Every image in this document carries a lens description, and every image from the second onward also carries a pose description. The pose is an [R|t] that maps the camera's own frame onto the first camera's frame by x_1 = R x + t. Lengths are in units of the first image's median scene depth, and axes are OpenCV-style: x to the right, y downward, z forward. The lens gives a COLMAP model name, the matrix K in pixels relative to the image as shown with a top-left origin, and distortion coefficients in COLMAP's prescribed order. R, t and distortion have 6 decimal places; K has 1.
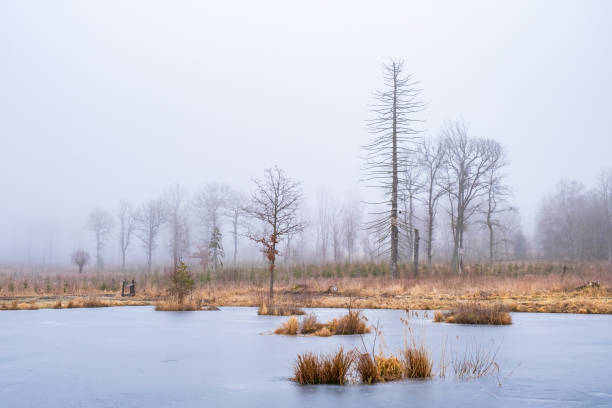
lens RADIAL K [[962.7, 0, 303.4], [0, 962.7, 204.7], [0, 0, 1]] dist [0.014315, 0.000000]
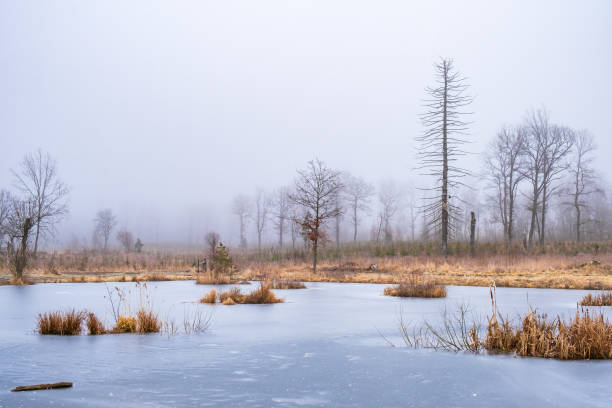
lens RADIAL K [[902.1, 0, 307.5], [0, 902.1, 205.4], [0, 0, 1]] dist [-0.023688, 0.000000]
pose [[0.981550, -0.010377, -0.190922, 0.137089], [0.014225, 0.999722, 0.018796, -0.004266], [0.190674, -0.021165, 0.981425, -0.044448]]
